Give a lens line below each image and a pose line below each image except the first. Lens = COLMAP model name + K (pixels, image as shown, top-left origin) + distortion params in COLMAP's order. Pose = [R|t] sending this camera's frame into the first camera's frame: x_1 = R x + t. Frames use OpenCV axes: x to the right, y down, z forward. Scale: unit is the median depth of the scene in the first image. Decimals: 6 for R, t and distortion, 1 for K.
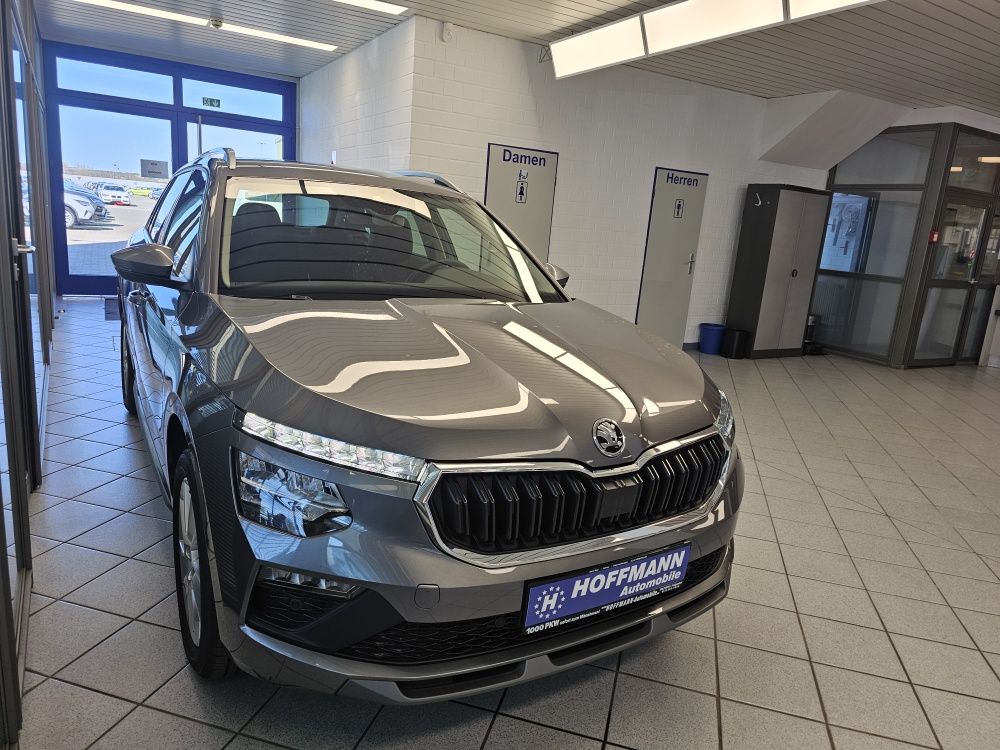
lens RADIAL K [[683.6, 0, 504.2], [0, 683.6, 374.6], [0, 0, 1]] dist [0.021080, -0.024933]
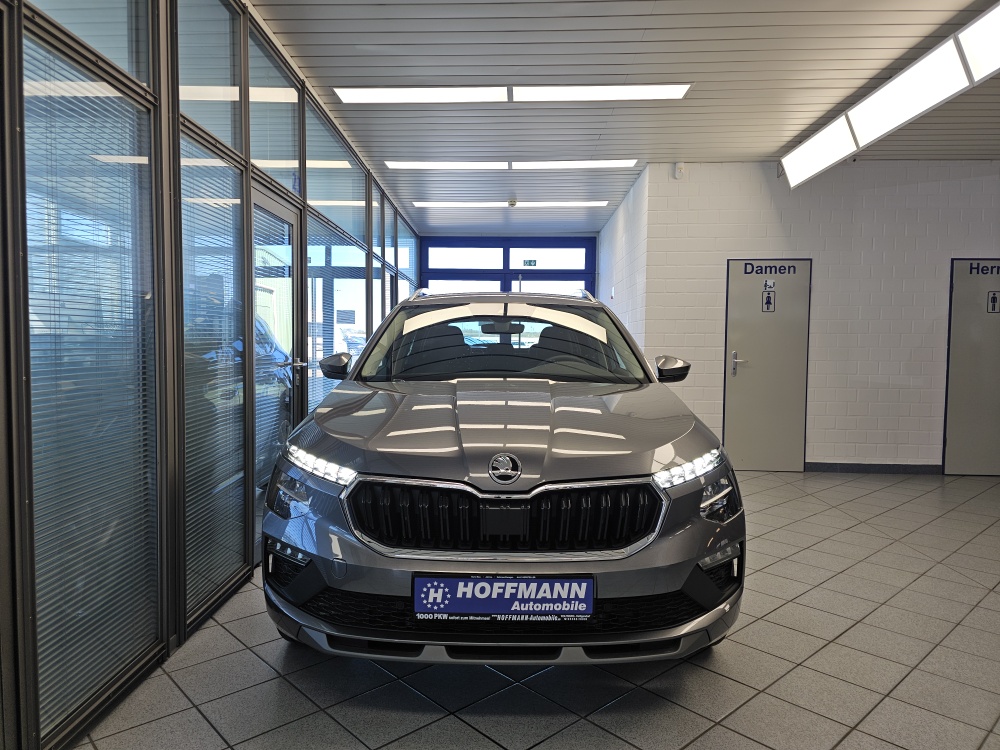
lens RADIAL K [[683.6, 0, 495.8], [0, 683.6, 378.0], [0, 0, 1]] dist [0.021080, -0.024933]
pose [[0.827179, -0.050534, -0.559662, 0.768350], [-0.063051, 0.981313, -0.181795, 0.145881], [0.558390, 0.185664, 0.808536, -0.010919]]
